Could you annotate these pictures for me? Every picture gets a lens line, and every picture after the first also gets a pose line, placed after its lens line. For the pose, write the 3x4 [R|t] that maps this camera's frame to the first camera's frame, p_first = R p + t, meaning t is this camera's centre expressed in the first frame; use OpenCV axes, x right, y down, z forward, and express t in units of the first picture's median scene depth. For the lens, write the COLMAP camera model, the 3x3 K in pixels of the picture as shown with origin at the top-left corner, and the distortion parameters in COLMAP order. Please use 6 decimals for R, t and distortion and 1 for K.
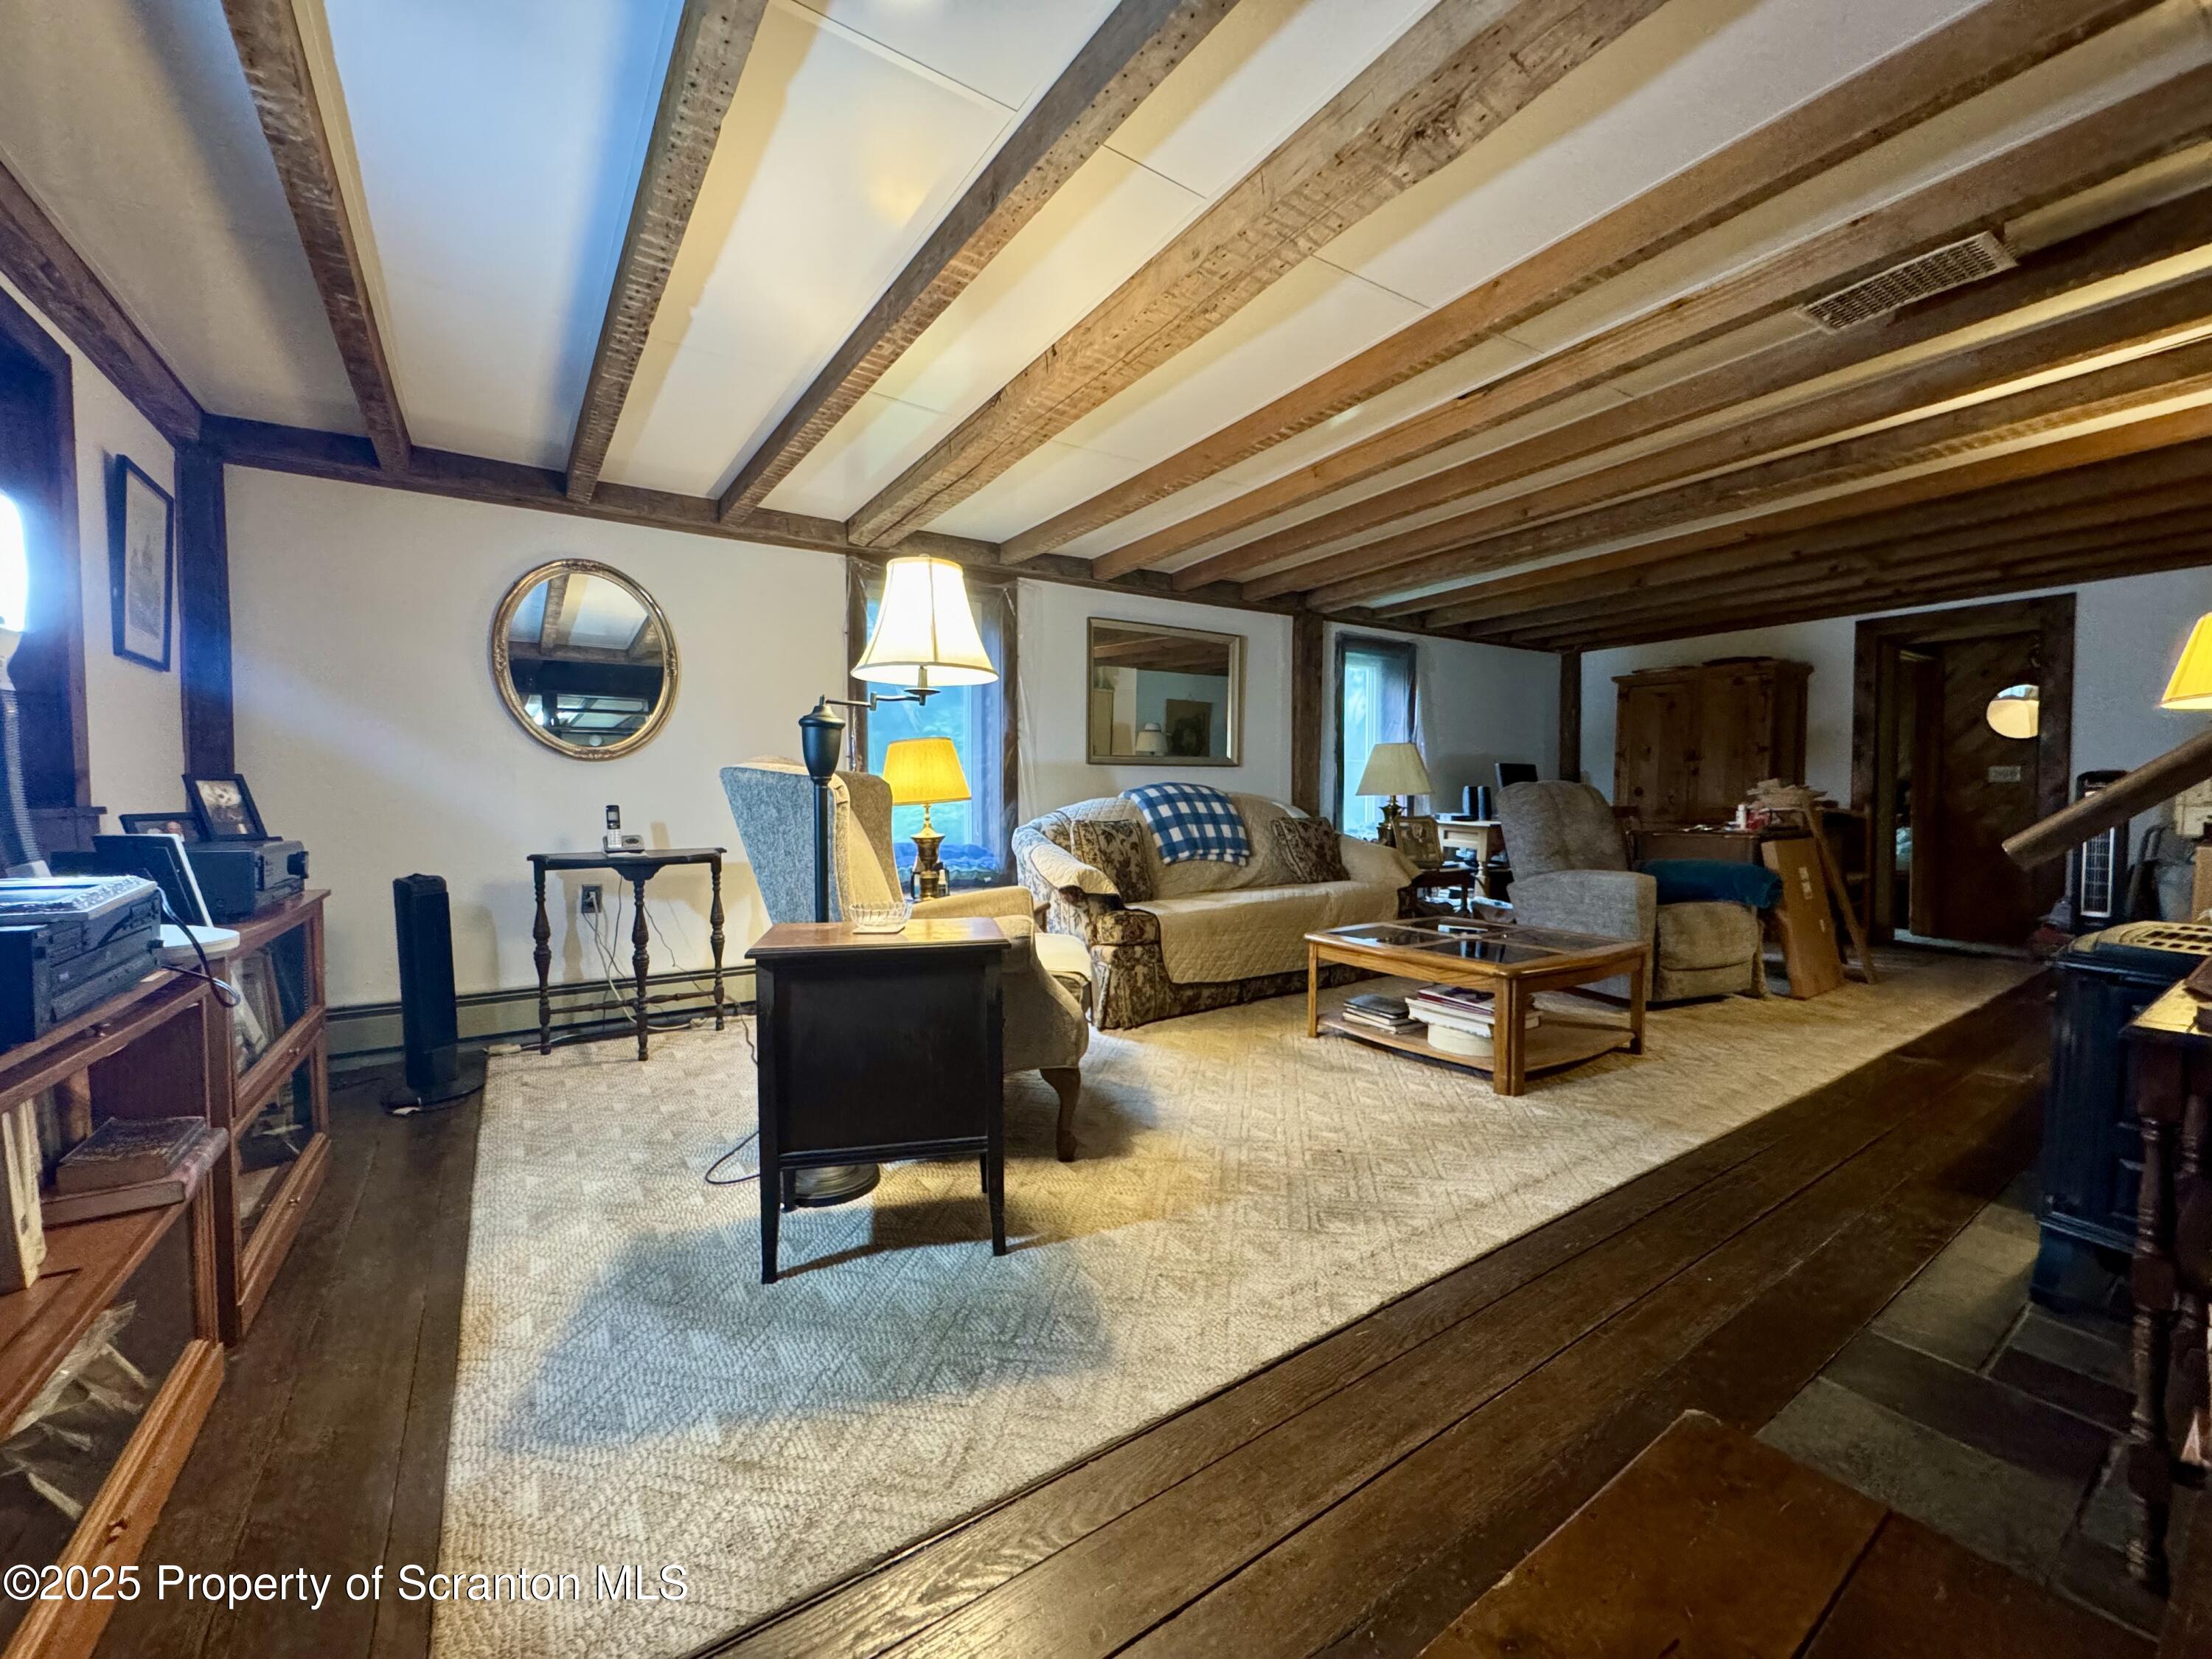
lens RADIAL K [[880.3, 0, 1104.9], [0, 880.3, 831.0], [0, 0, 1]] dist [-0.006517, 0.000967]
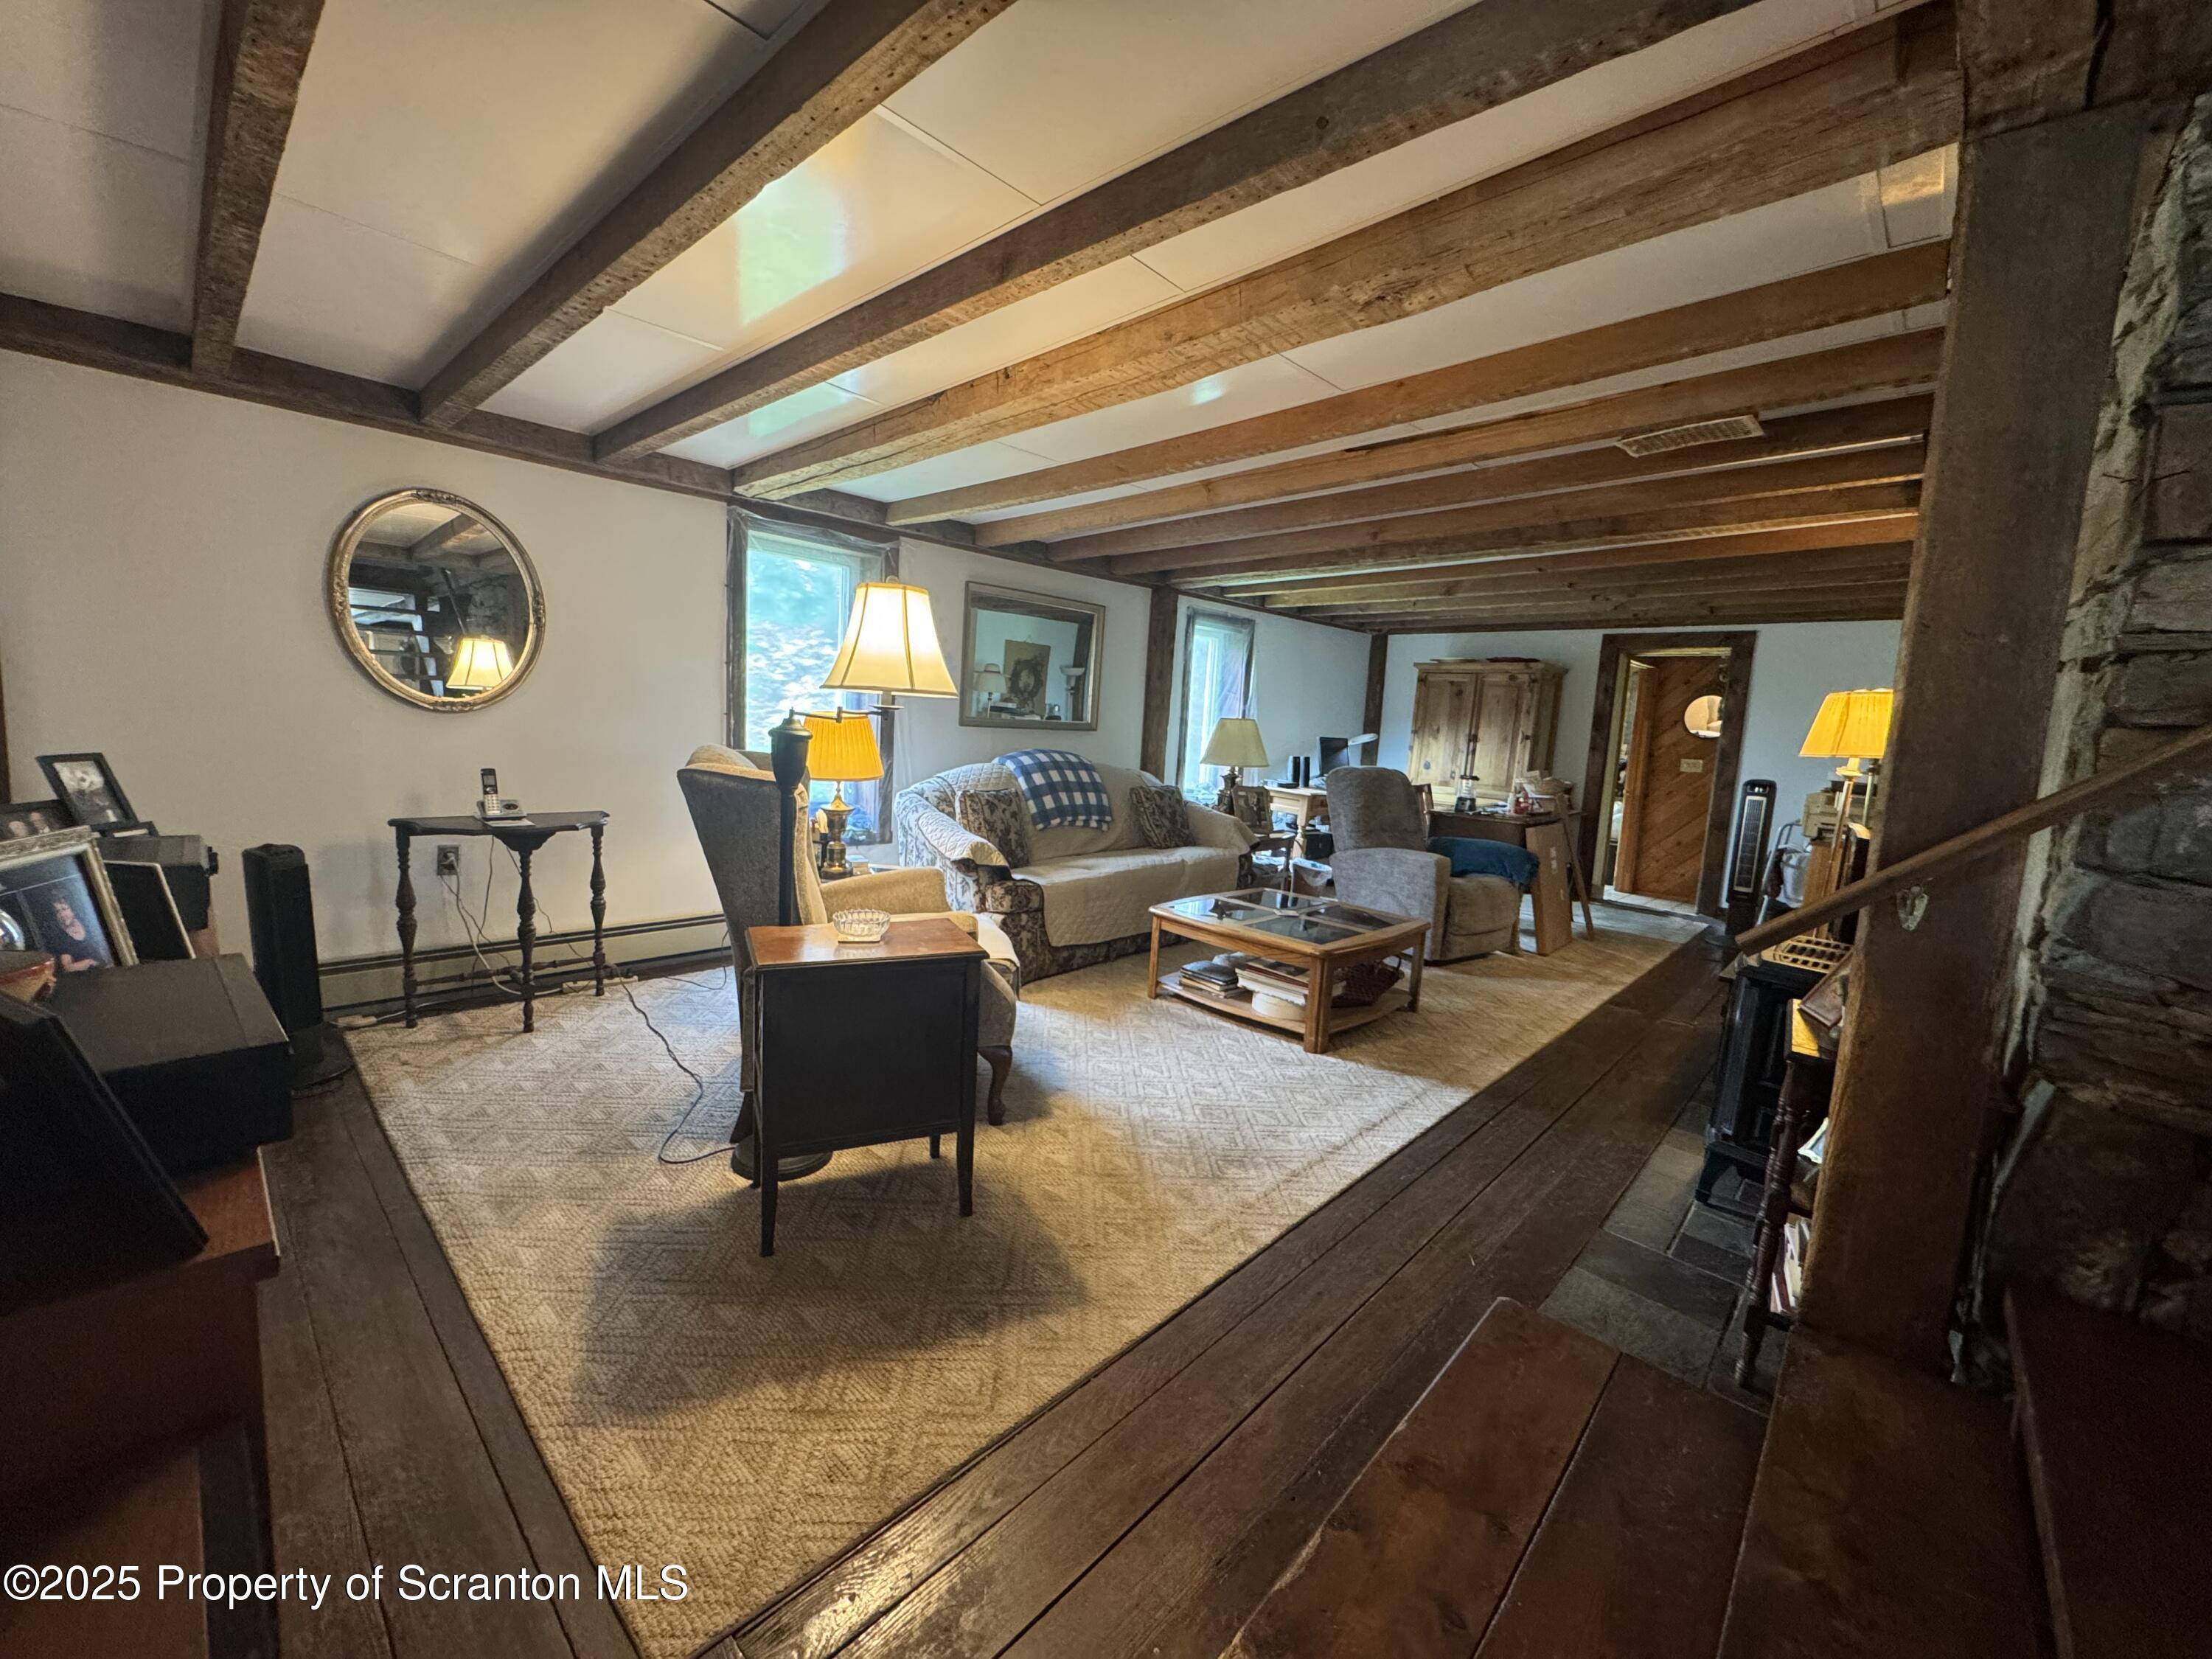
lens RADIAL K [[880.3, 0, 1106.3], [0, 880.3, 830.9], [0, 0, 1]] dist [-0.006517, 0.000967]
pose [[0.973741, 0.029423, 0.225748, -0.154303], [-0.049743, 0.995151, 0.084857, -0.094129], [-0.222157, -0.093858, 0.970483, -0.088456]]
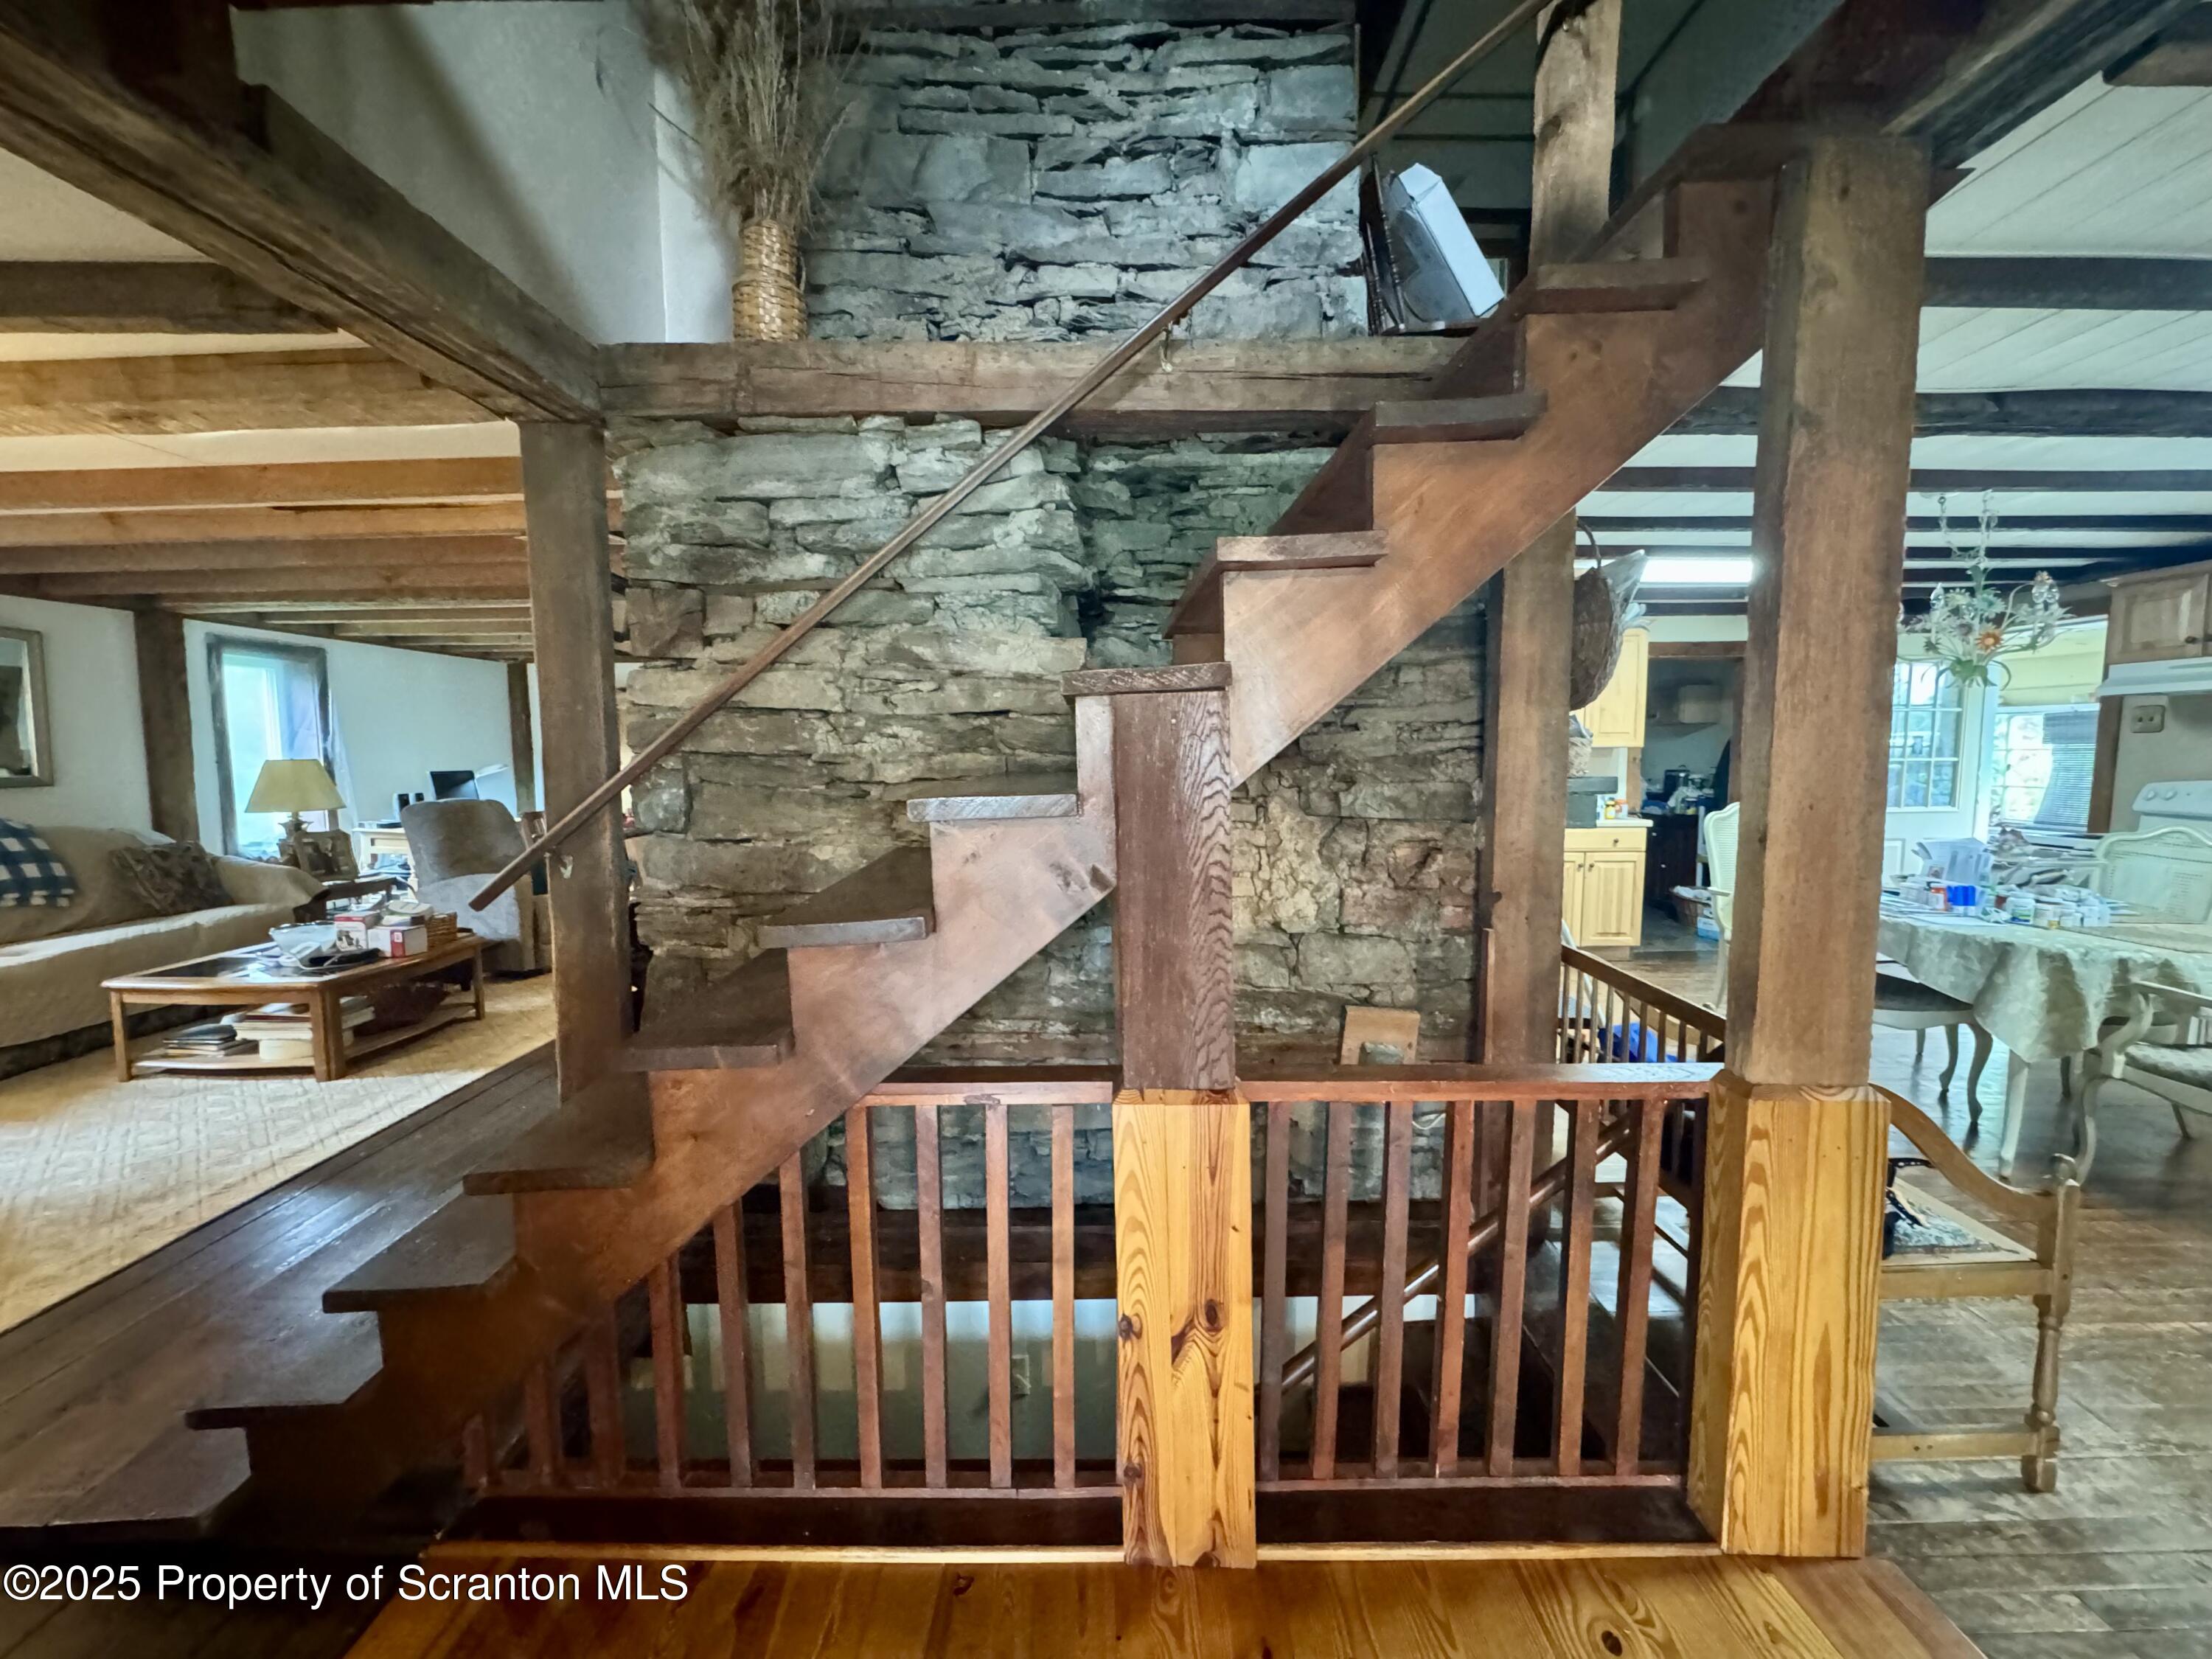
lens RADIAL K [[880.3, 0, 1101.0], [0, 880.3, 827.8], [0, 0, 1]] dist [-0.006517, 0.000967]
pose [[0.550246, -0.067055, 0.832306, 0.004773], [0.035584, 0.997748, 0.056859, -0.096222], [-0.834244, -0.001670, 0.551393, -0.659754]]
